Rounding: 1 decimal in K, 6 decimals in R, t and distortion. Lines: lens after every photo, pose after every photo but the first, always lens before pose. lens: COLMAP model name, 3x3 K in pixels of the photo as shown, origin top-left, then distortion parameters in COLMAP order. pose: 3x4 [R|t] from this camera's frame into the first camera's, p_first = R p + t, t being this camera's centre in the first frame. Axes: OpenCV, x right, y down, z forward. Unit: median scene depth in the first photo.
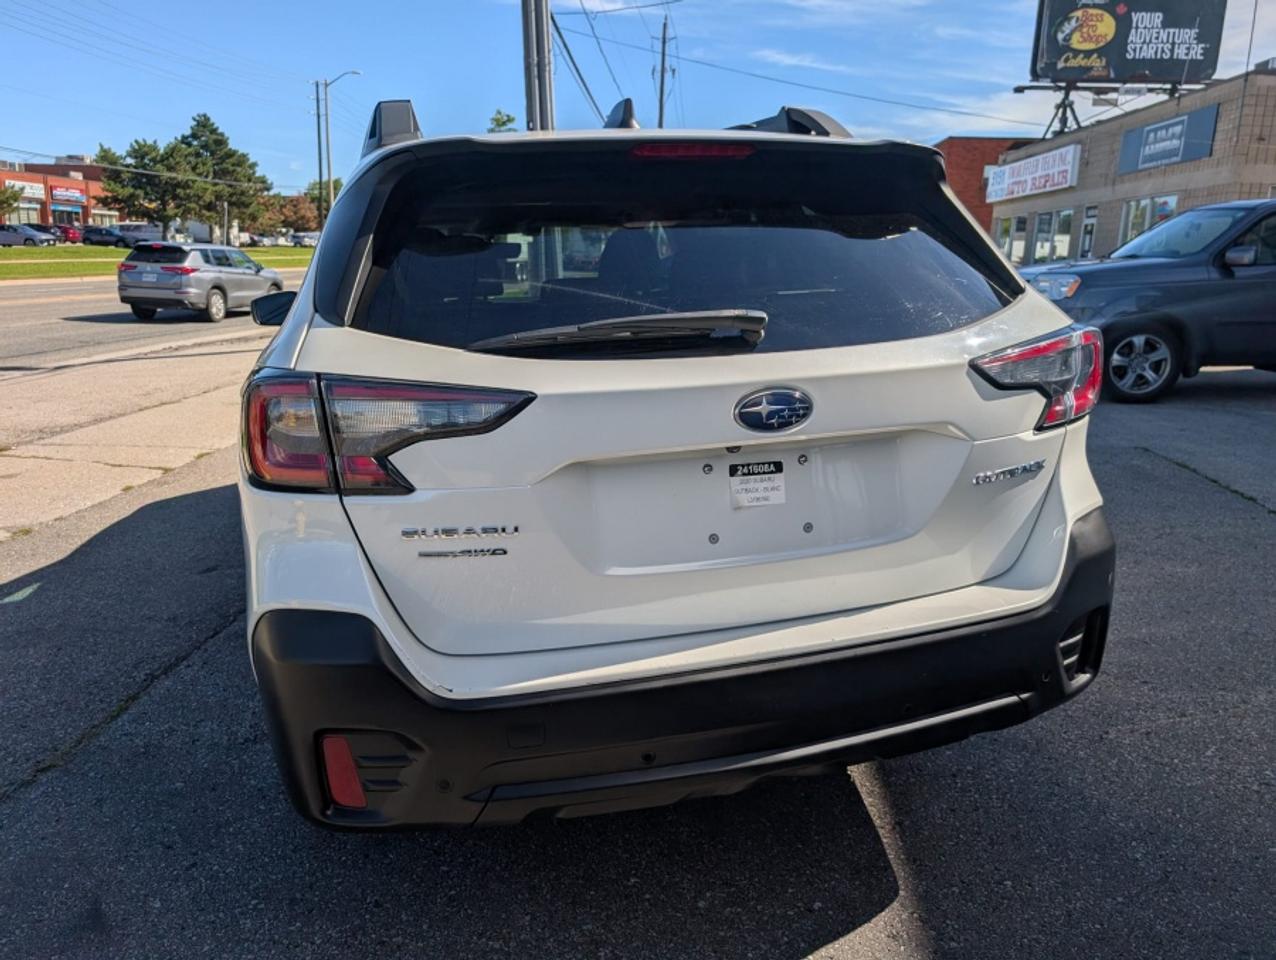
lens RADIAL K [[932.3, 0, 631.6], [0, 932.3, 475.1], [0, 0, 1]] dist [0.028619, -0.034493]
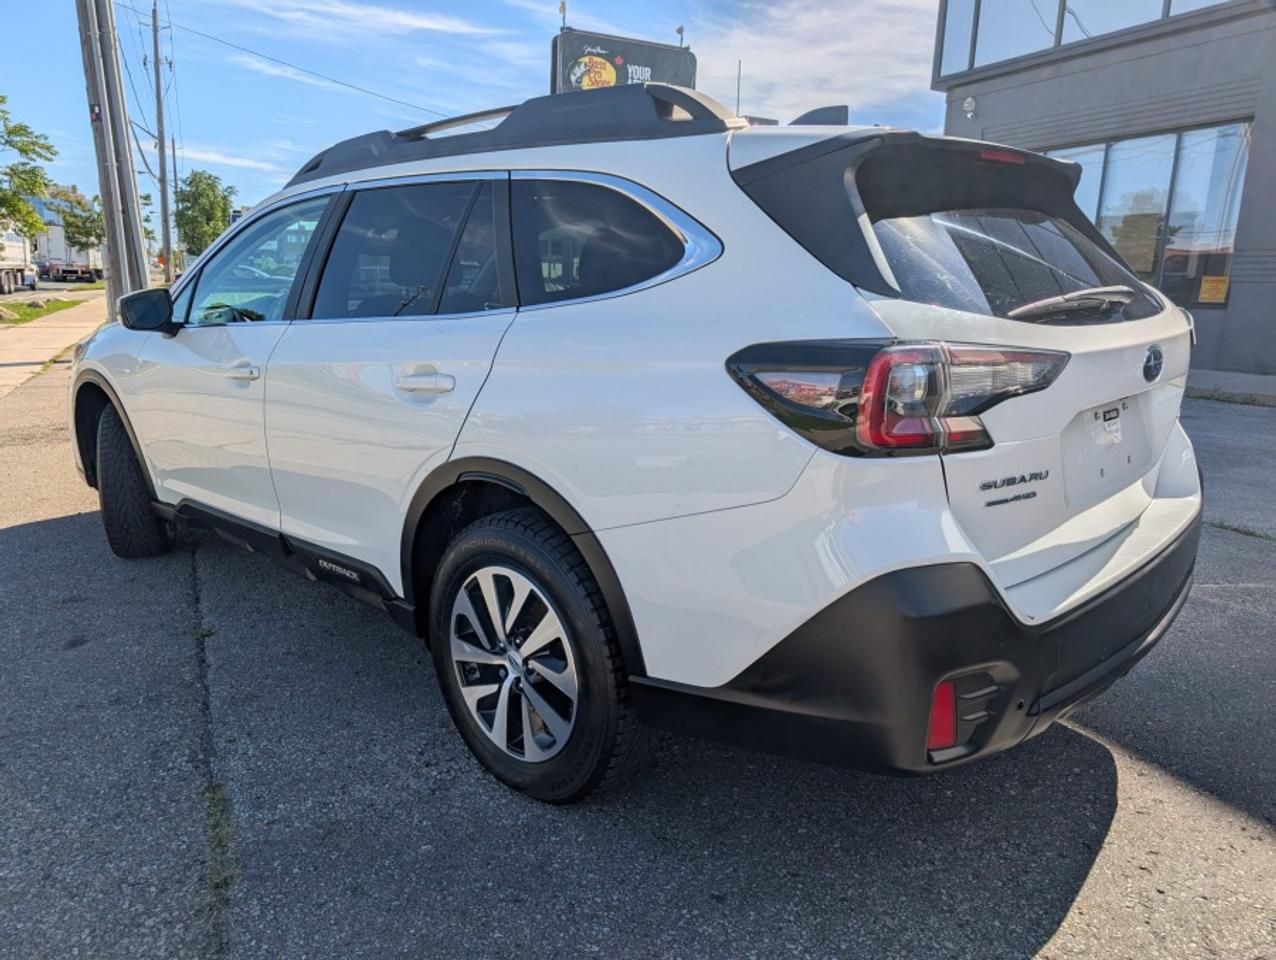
lens RADIAL K [[932.3, 0, 631.6], [0, 932.3, 475.1], [0, 0, 1]] dist [0.028619, -0.034493]
pose [[0.869712, -0.087086, 0.485816, -0.068926], [0.095599, 0.995393, 0.007289, 0.000180], [-0.484212, 0.040104, 0.874031, 0.014216]]
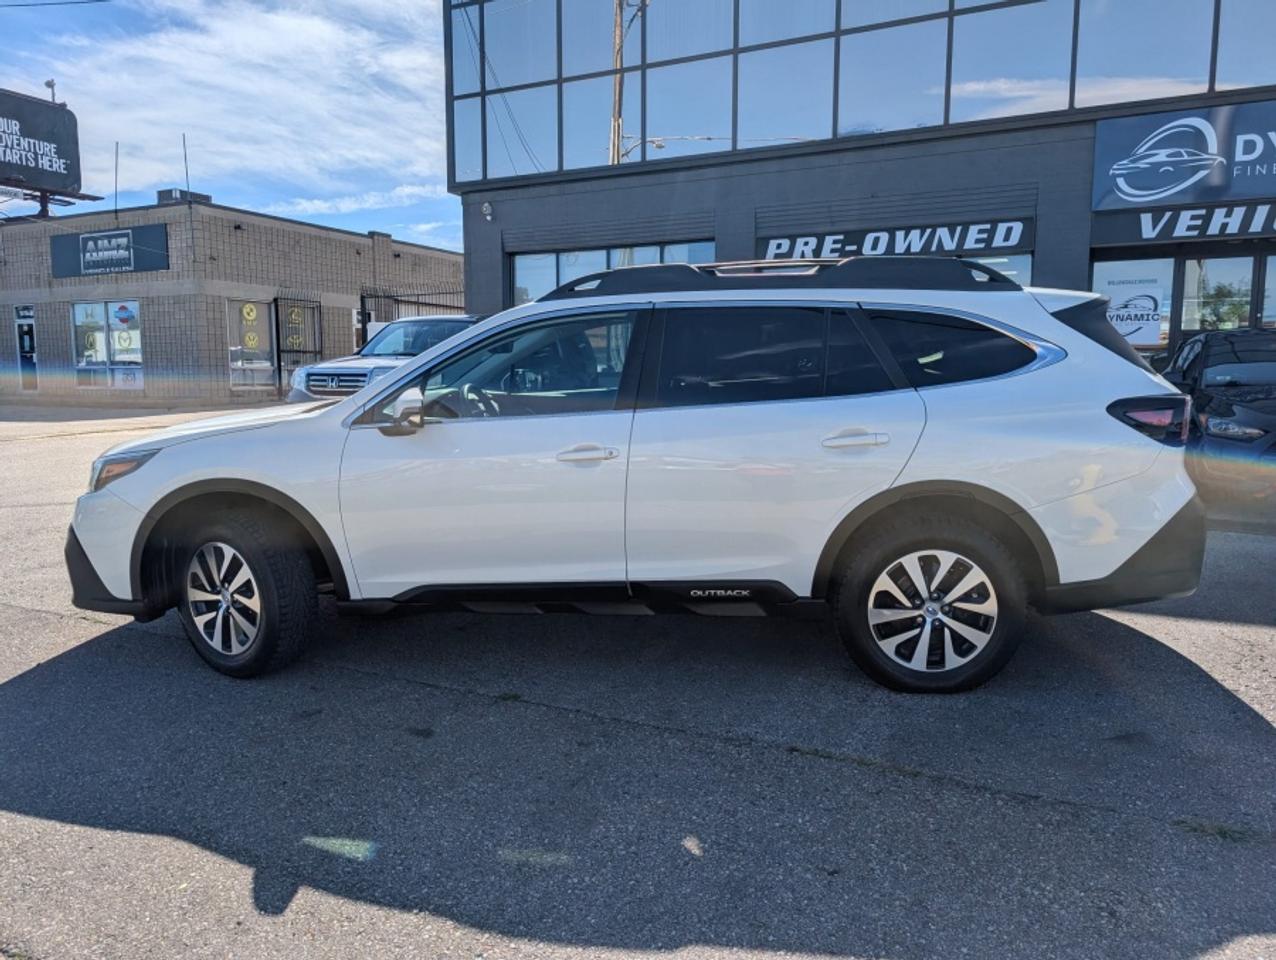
lens RADIAL K [[927.9, 0, 638.0], [0, 927.9, 480.0], [0, 0, 1]] dist [0.016704, -0.011281]
pose [[0.374381, -0.123710, 0.918986, -0.180082], [0.214735, 0.975687, 0.043863, -0.017321], [-0.902069, 0.180917, 0.391843, 0.079935]]
